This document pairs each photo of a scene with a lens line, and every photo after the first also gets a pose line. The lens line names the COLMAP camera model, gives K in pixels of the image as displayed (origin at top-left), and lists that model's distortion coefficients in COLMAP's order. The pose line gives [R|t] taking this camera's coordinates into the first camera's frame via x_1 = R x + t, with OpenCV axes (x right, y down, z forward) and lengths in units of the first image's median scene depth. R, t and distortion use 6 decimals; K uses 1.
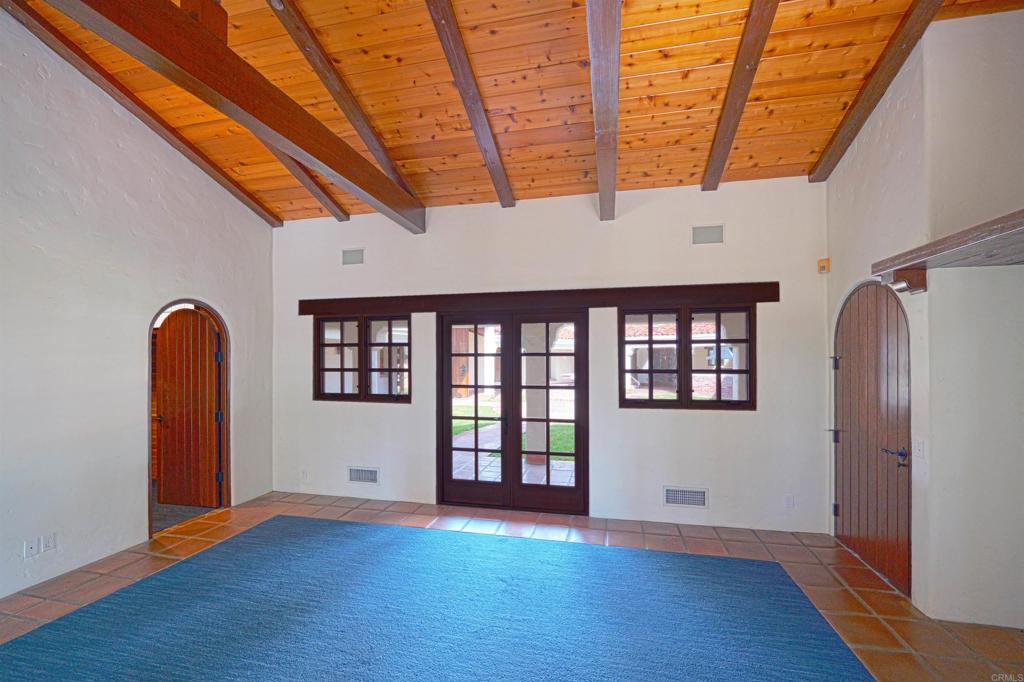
lens RADIAL K [[430.6, 0, 518.5], [0, 430.6, 356.5], [0, 0, 1]] dist [-0.000240, -0.000031]
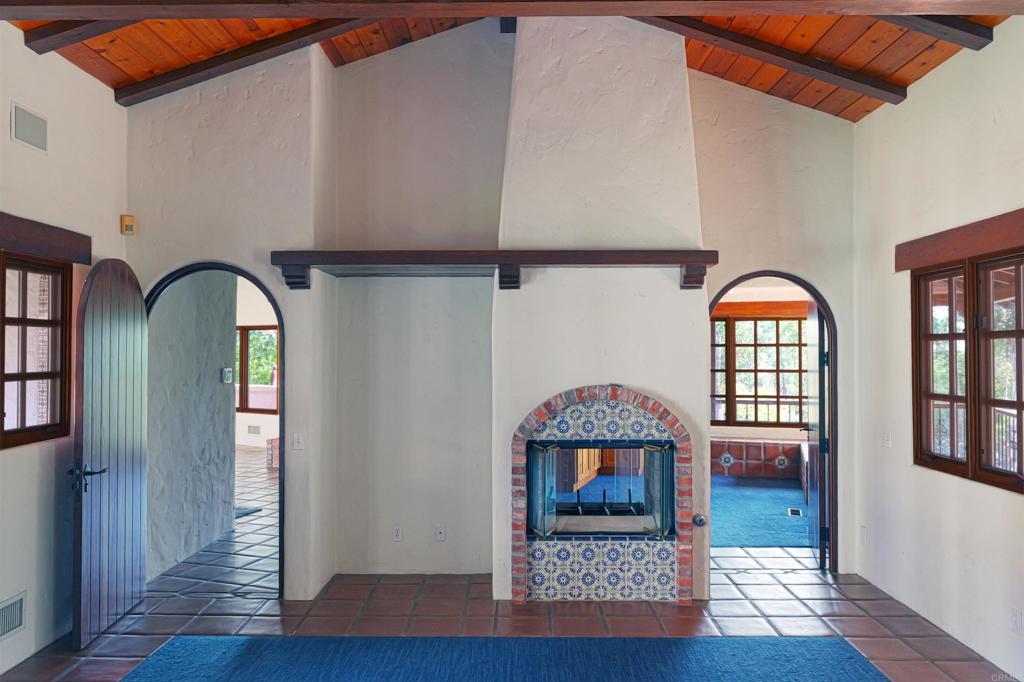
lens RADIAL K [[827.7, 0, 509.6], [0, 827.7, 336.3], [0, 0, 1]] dist [0.006338, 0.012387]
pose [[-0.190620, 0.021350, 0.981432, -0.627128], [-0.005229, 0.999727, -0.022763, 0.002837], [-0.981650, -0.009471, -0.190457, 0.511275]]
